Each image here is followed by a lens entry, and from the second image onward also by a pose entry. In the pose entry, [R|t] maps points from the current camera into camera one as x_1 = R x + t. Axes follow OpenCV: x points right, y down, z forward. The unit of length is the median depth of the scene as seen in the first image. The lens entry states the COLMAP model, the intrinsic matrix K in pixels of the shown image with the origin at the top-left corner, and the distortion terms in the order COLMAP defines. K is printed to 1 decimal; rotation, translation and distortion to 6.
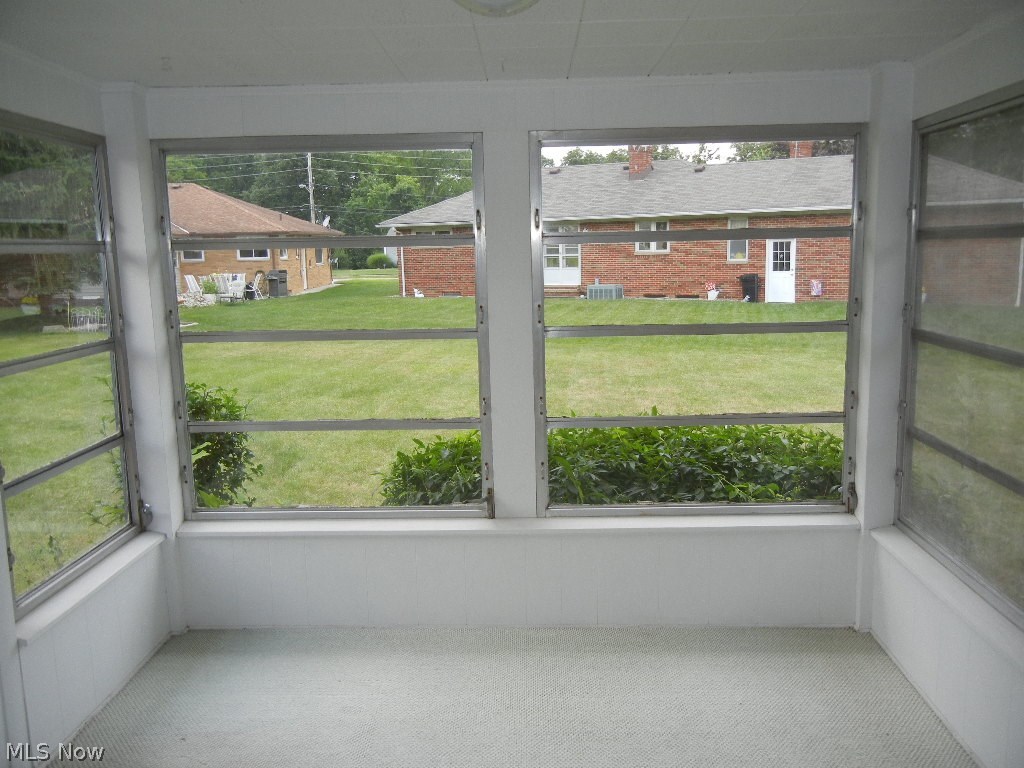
lens RADIAL K [[882.0, 0, 520.3], [0, 882.0, 394.9], [0, 0, 1]] dist [-0.021203, 0.000468]
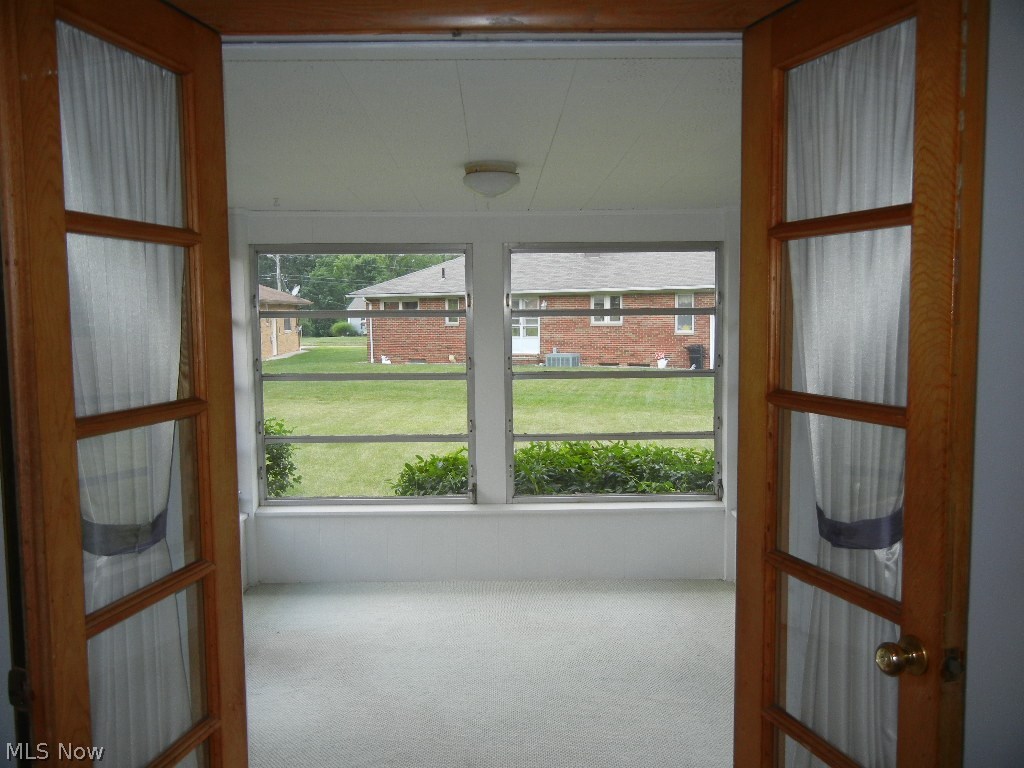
lens RADIAL K [[882.0, 0, 508.5], [0, 882.0, 380.5], [0, 0, 1]] dist [-0.021203, 0.000468]
pose [[0.999436, 0.010150, 0.031996, -0.022394], [-0.007066, 0.995444, -0.095082, 0.065028], [-0.032816, 0.094803, 0.994955, -0.397804]]
